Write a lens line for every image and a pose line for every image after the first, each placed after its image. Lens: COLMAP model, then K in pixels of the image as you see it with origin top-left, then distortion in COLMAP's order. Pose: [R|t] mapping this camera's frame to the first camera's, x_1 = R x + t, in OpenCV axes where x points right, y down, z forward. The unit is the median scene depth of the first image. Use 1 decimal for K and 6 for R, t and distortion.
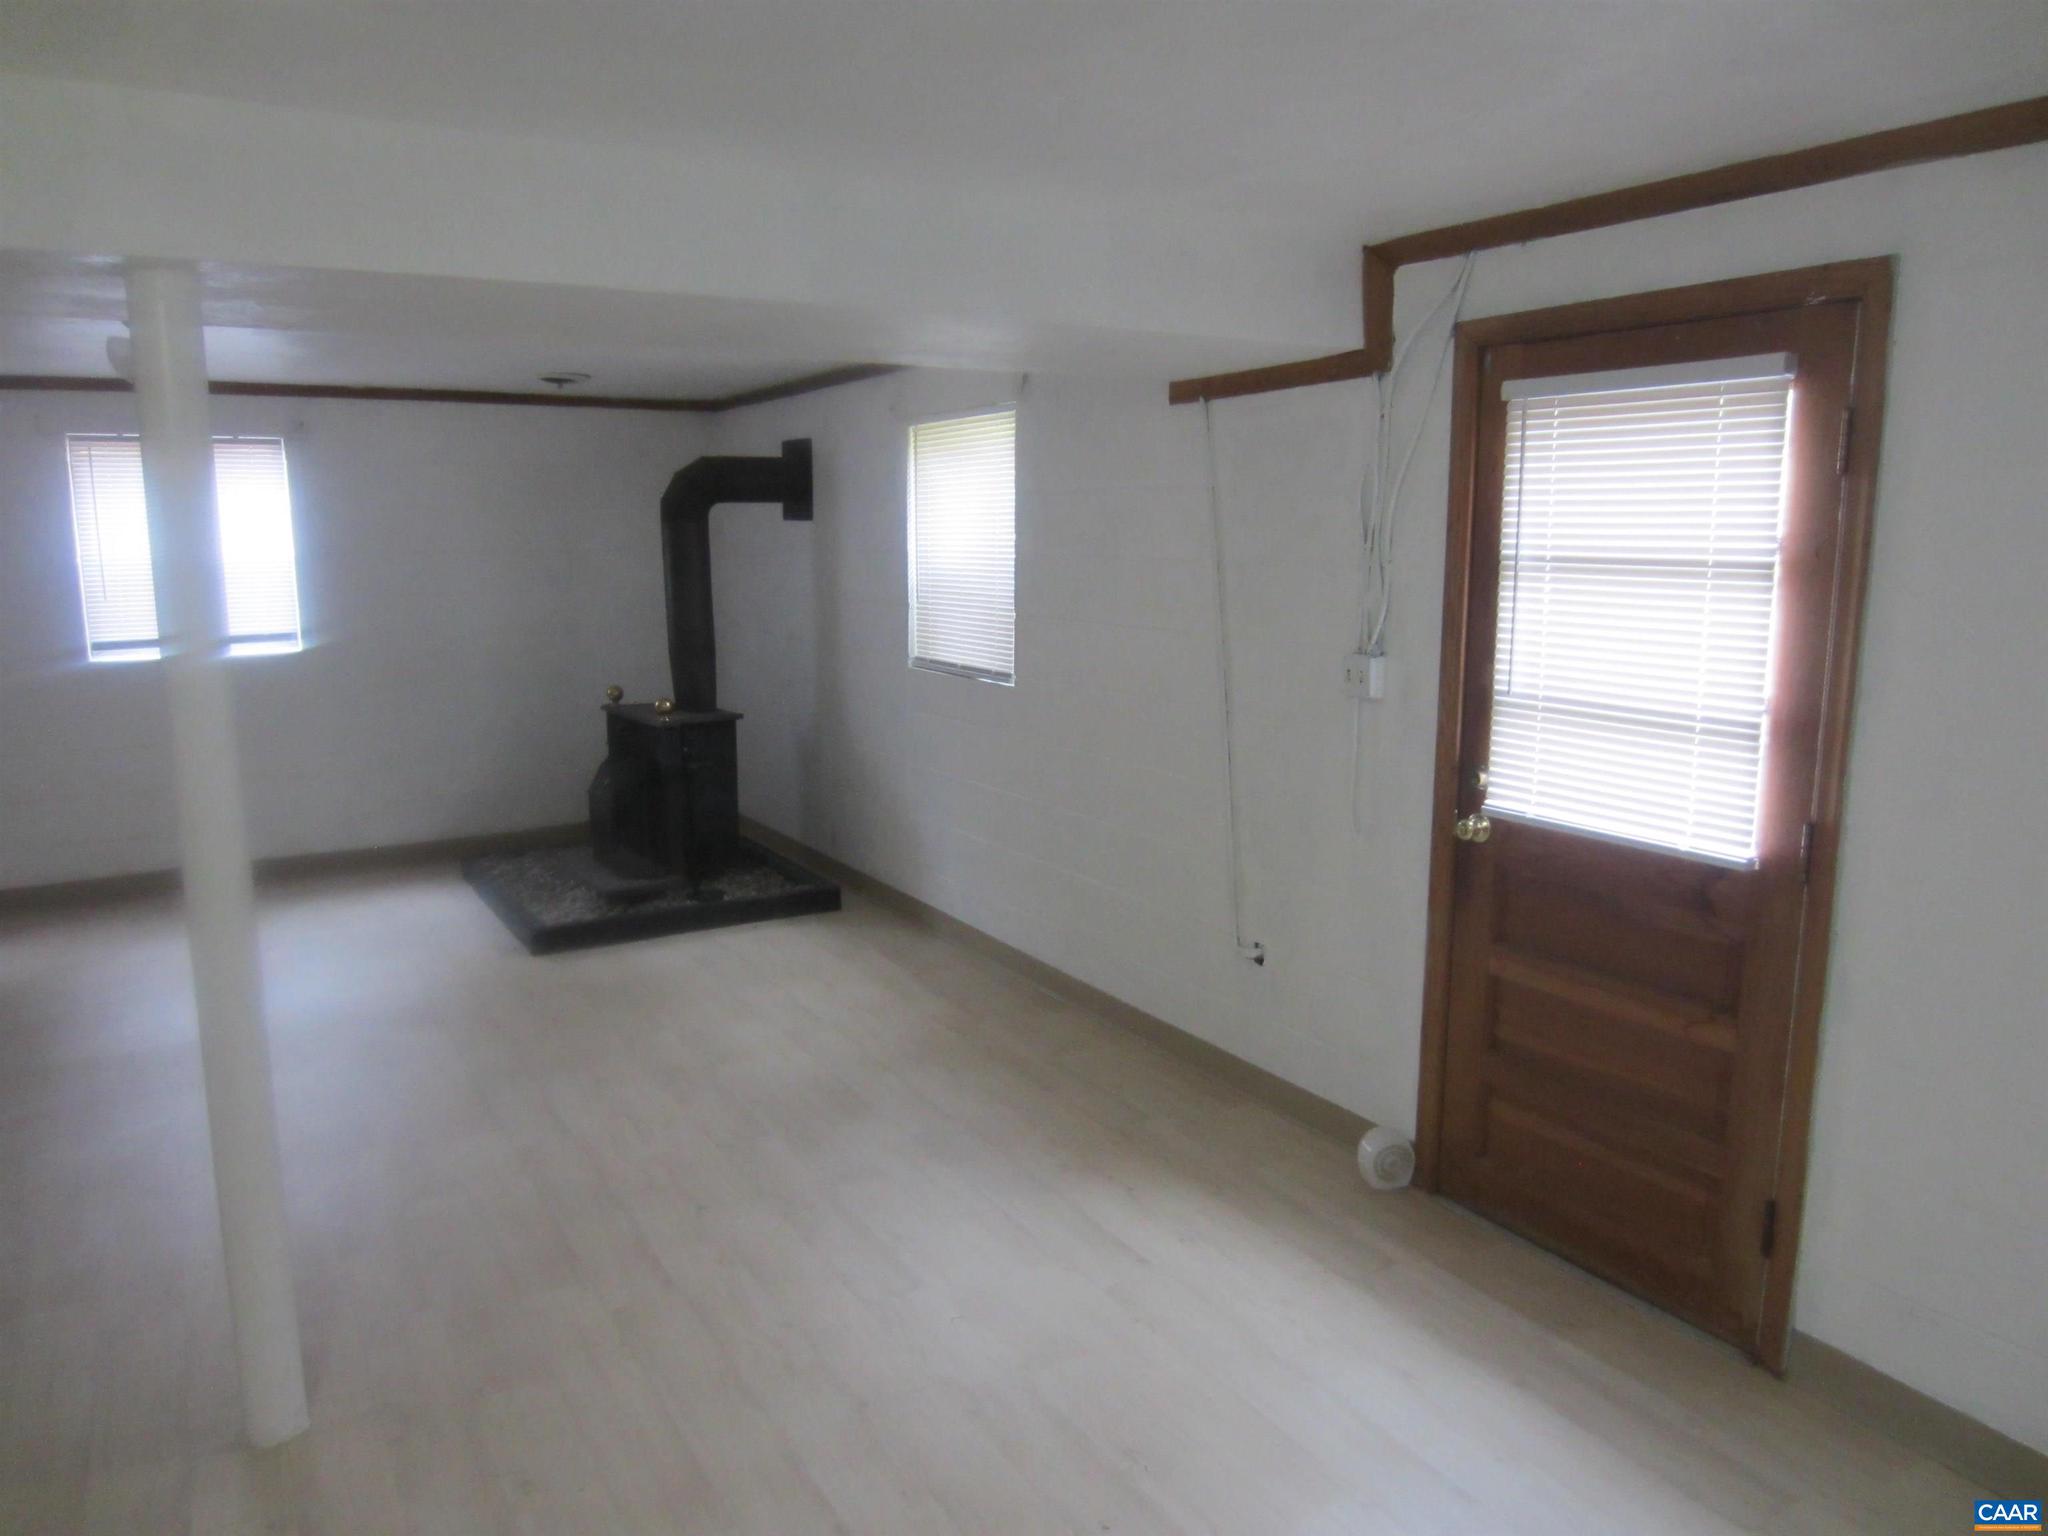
lens RADIAL K [[1443.1, 0, 1020.8], [0, 1443.1, 777.1], [0, 0, 1]] dist [-0.032315, -0.000070]
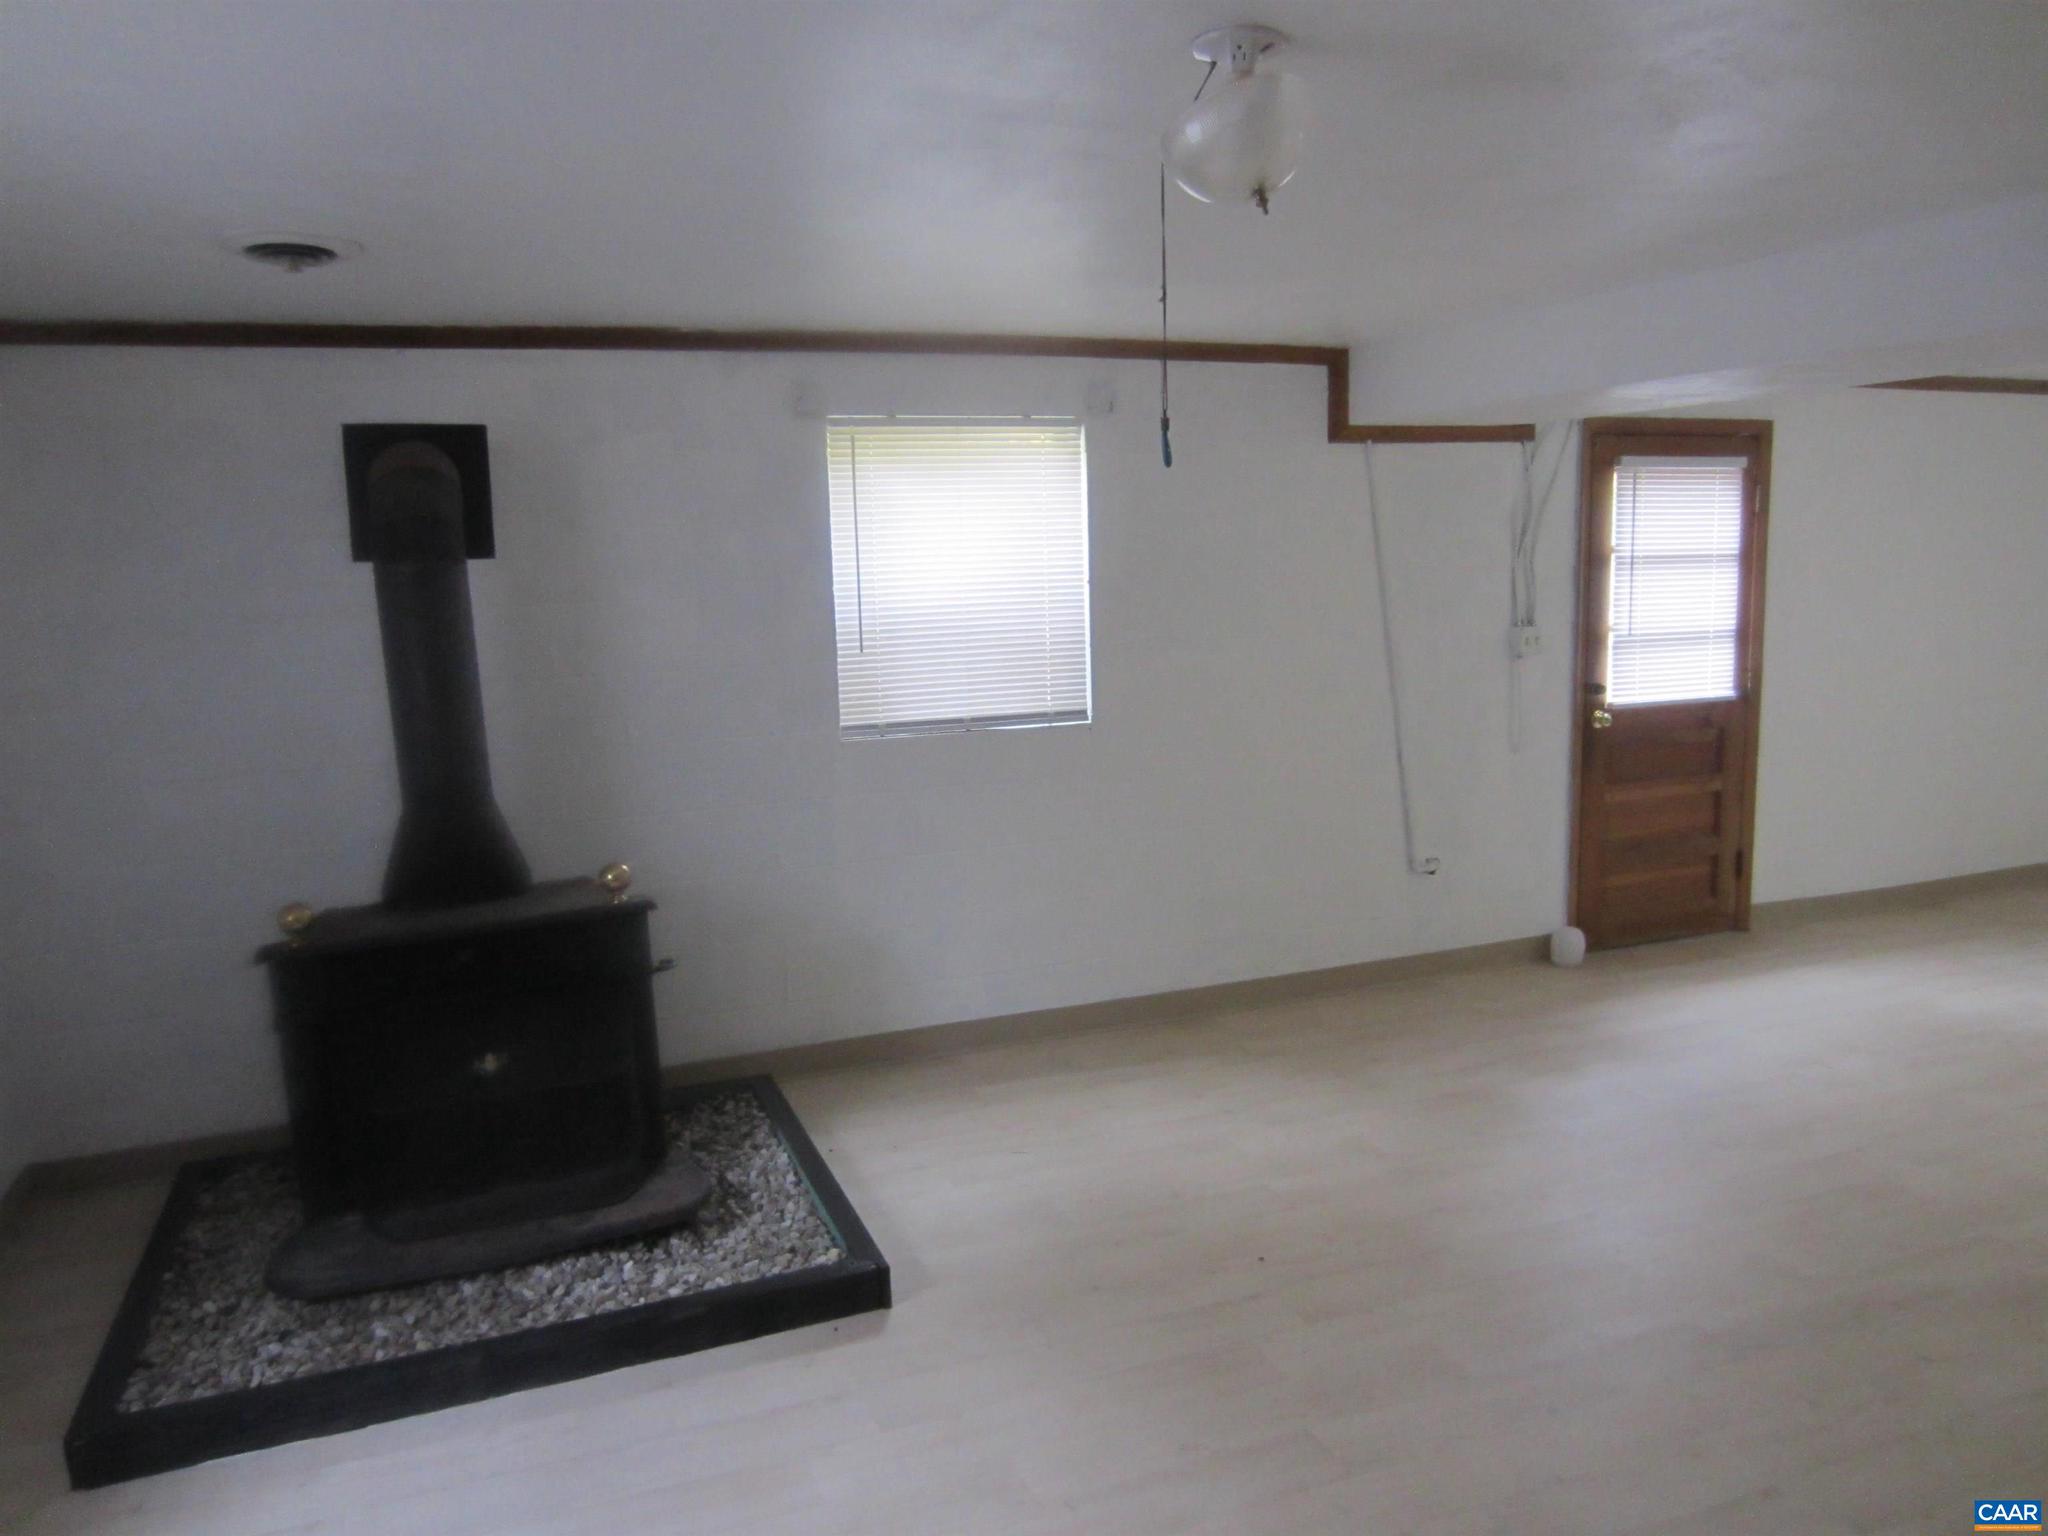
lens RADIAL K [[1443.1, 0, 1024.7], [0, 1443.1, 771.9], [0, 0, 1]] dist [-0.032315, -0.000070]
pose [[0.157834, -0.156066, 0.975055, -0.941258], [0.189807, 0.973813, 0.125143, -0.159356], [-0.969052, 0.165321, 0.183323, 0.891216]]
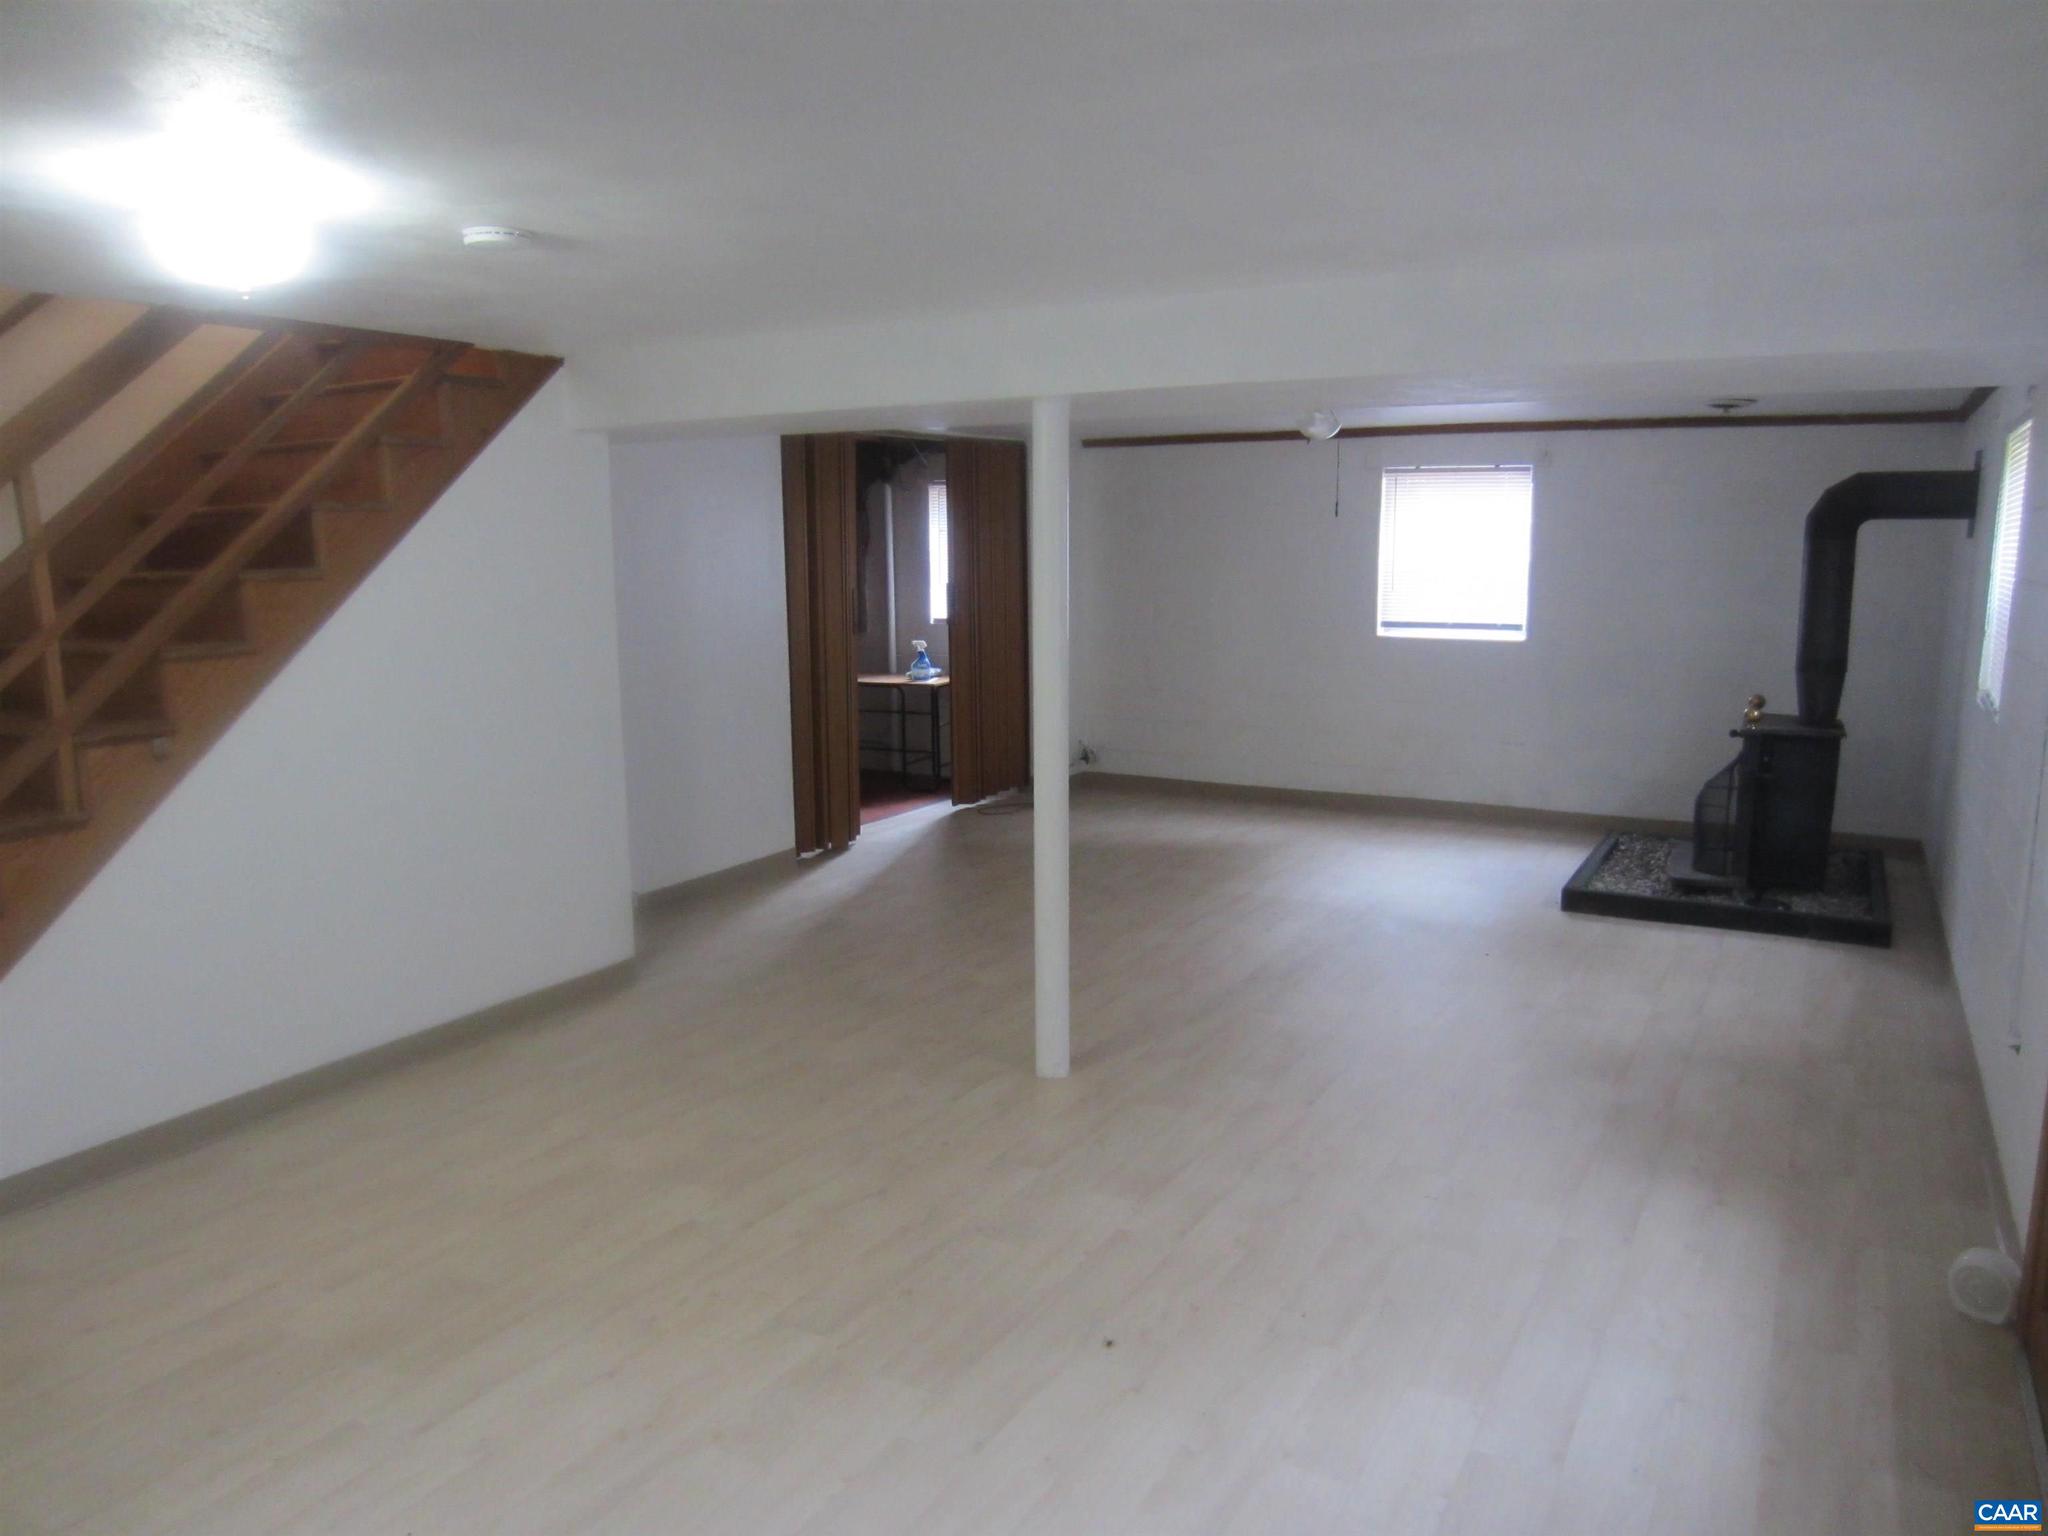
lens RADIAL K [[1443.1, 0, 1023.1], [0, 1443.1, 769.5], [0, 0, 1]] dist [-0.032315, -0.000070]
pose [[0.488907, 0.142058, -0.860691, 0.477145], [-0.151070, 0.985531, 0.076850, -0.011577], [0.859155, 0.092452, 0.503294, 0.038559]]
